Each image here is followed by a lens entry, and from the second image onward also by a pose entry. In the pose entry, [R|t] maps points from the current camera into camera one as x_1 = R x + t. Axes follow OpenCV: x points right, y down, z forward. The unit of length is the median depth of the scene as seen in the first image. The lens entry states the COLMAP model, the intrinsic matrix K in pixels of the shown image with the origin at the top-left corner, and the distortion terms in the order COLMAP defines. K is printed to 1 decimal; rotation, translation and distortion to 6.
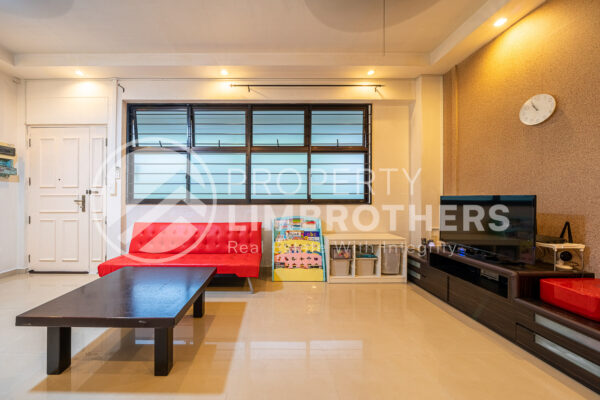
lens RADIAL K [[228.6, 0, 292.9], [0, 228.6, 186.8], [0, 0, 1]] dist [0.001591, -0.000444]
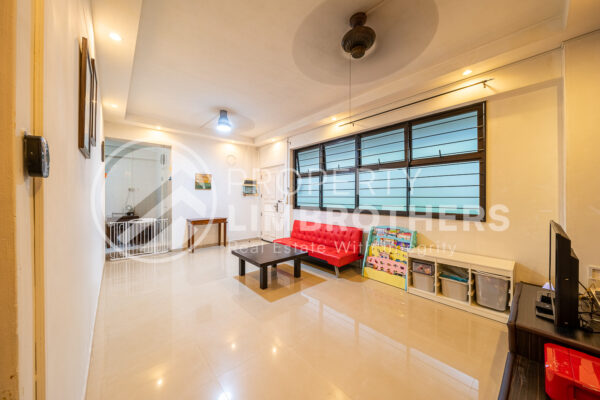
lens RADIAL K [[207.8, 0, 295.2], [0, 207.8, 196.2], [0, 0, 1]] dist [-0.009103, -0.000083]
pose [[0.656929, -0.001541, -0.753951, 0.476013], [-0.010457, 0.999883, -0.011154, -0.001733], [0.753880, 0.015211, 0.656836, -0.009785]]
